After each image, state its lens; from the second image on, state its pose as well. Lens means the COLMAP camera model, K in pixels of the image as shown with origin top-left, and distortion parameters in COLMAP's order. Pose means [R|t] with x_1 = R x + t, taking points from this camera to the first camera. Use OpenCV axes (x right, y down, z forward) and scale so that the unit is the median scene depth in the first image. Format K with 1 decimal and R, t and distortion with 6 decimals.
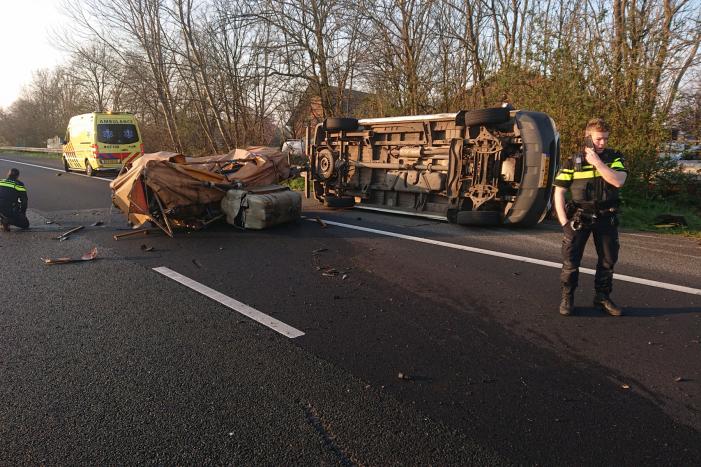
lens RADIAL K [[506.5, 0, 350.5], [0, 506.5, 233.5], [0, 0, 1]] dist [0.227312, -0.328139]
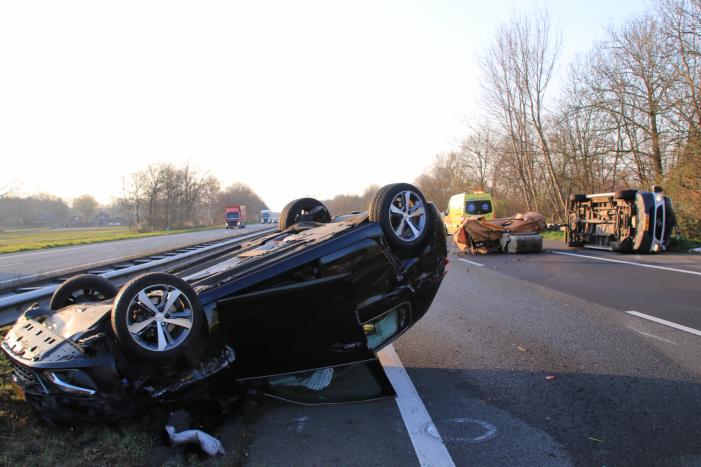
lens RADIAL K [[671.0, 0, 350.5], [0, 671.0, 233.5], [0, 0, 1]] dist [-0.153786, 0.123906]
pose [[0.792298, -0.000993, -0.610134, 0.752640], [-0.086622, 0.989686, -0.114095, 0.225620], [0.603954, 0.143248, 0.784040, -1.197314]]
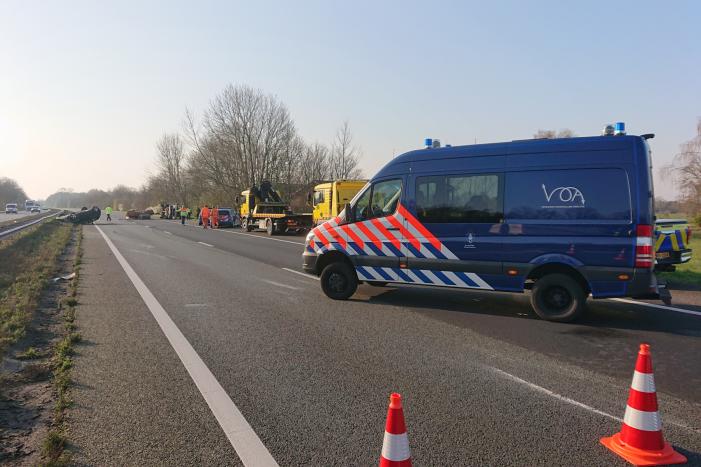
lens RADIAL K [[504.8, 0, 350.5], [0, 504.8, 233.5], [0, 0, 1]] dist [0.081633, -0.000027]
pose [[0.977564, 0.018372, -0.209838, 3.832788], [-0.044265, 0.991862, -0.119373, 0.839368], [0.205937, 0.125983, 0.970422, -4.928110]]
